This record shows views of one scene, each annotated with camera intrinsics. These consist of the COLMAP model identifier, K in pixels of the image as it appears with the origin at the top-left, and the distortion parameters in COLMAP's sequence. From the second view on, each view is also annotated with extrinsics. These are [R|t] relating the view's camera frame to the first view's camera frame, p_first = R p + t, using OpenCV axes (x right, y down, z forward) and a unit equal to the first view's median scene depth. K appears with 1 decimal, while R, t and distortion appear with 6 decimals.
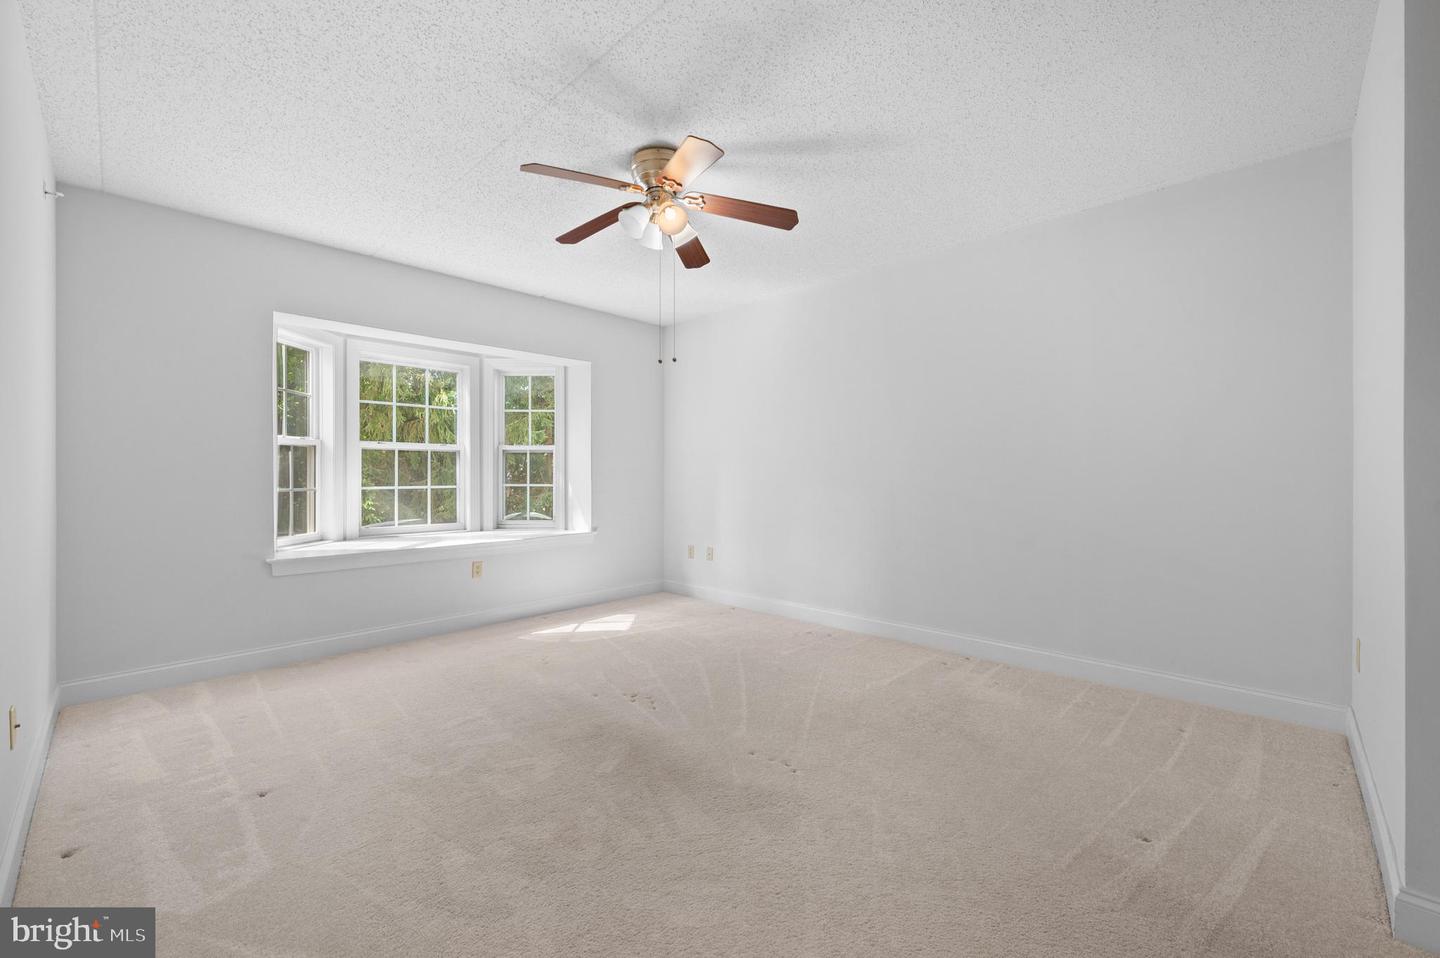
lens RADIAL K [[576.9, 0, 723.5], [0, 576.9, 487.9], [0, 0, 1]] dist [-0.001725, 0.000016]
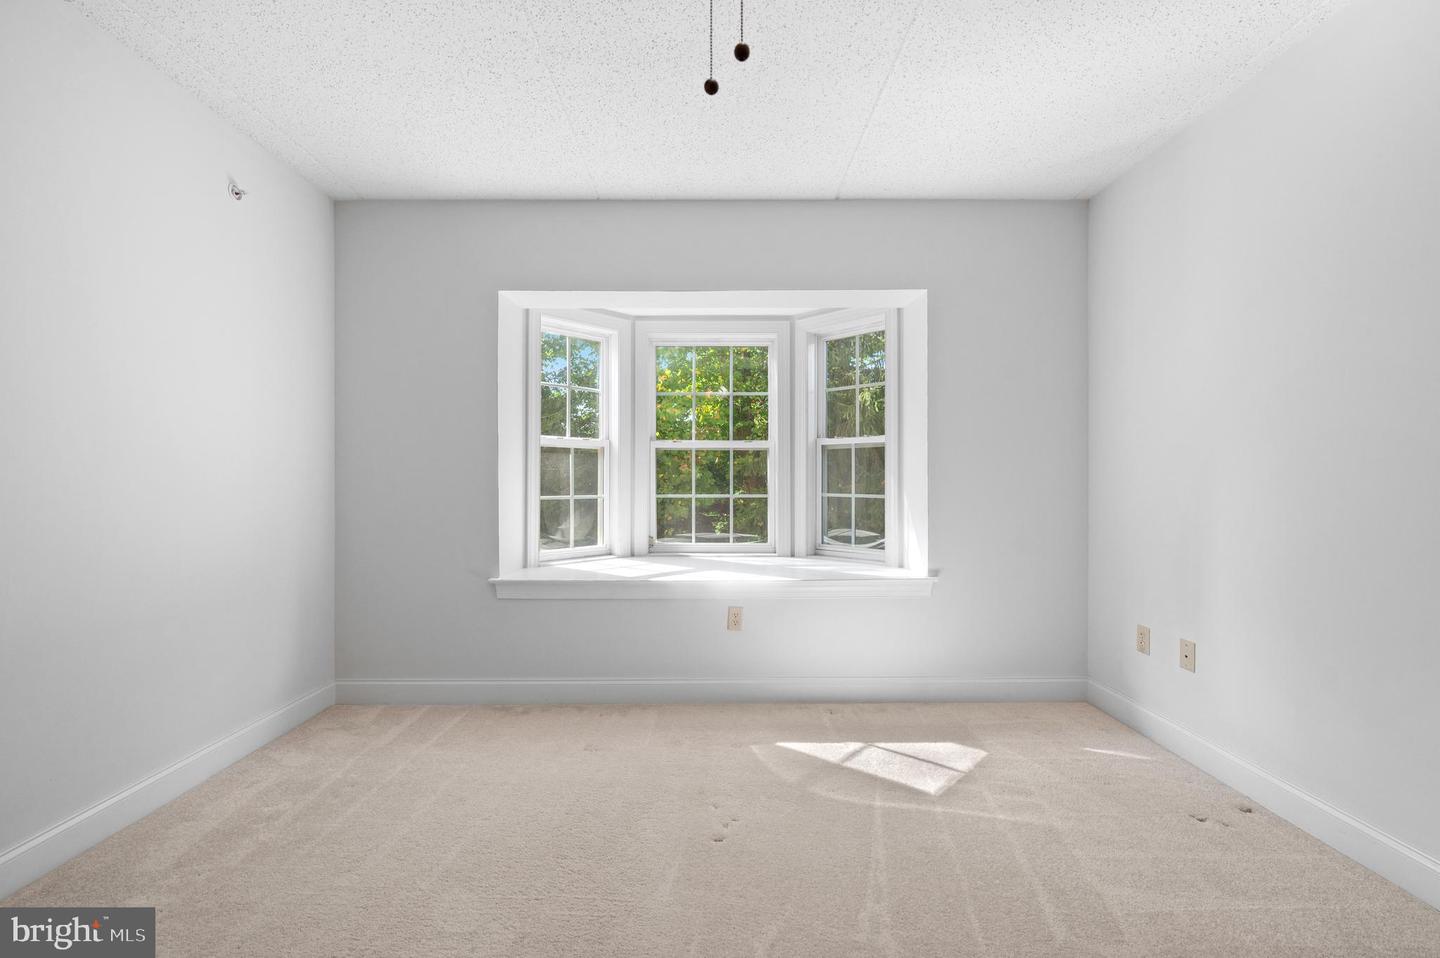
lens RADIAL K [[594.7, 0, 706.5], [0, 594.7, 484.8], [0, 0, 1]] dist [-0.001108, 0.000004]
pose [[0.691639, 0.009190, -0.722185, 0.054955], [-0.015147, 0.999884, -0.001782, -0.014831], [0.722085, 0.012171, 0.691697, 0.430159]]
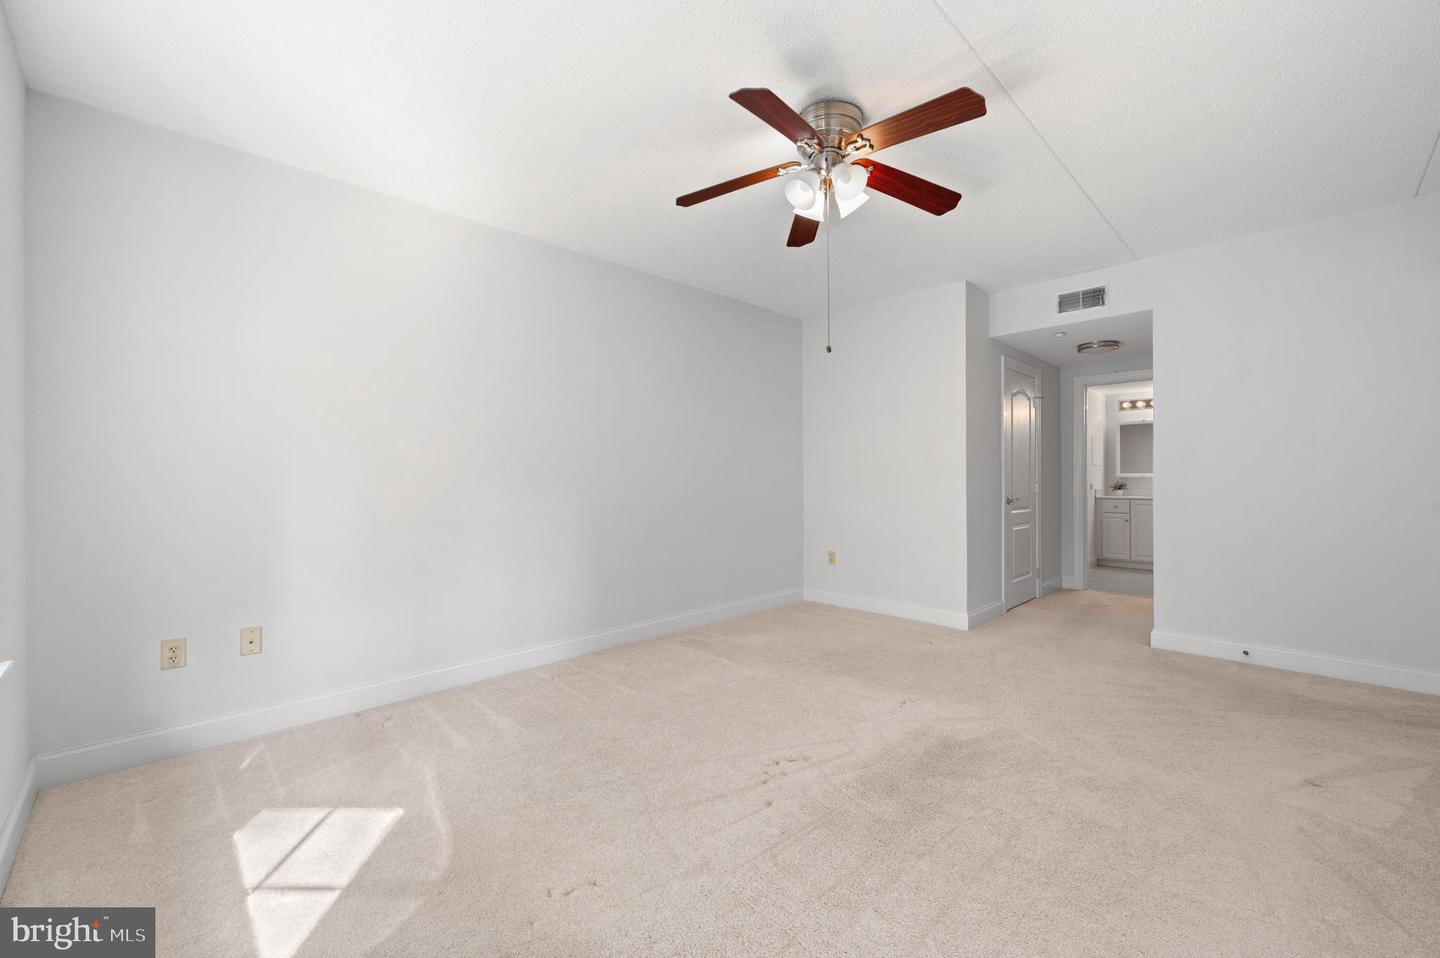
lens RADIAL K [[576.9, 0, 723.5], [0, 576.9, 487.9], [0, 0, 1]] dist [-0.001725, 0.000016]
pose [[0.026401, -0.014869, 0.999541, -0.545333], [0.024092, 0.999608, 0.014234, -0.015555], [-0.999361, 0.023705, 0.026749, 0.622539]]
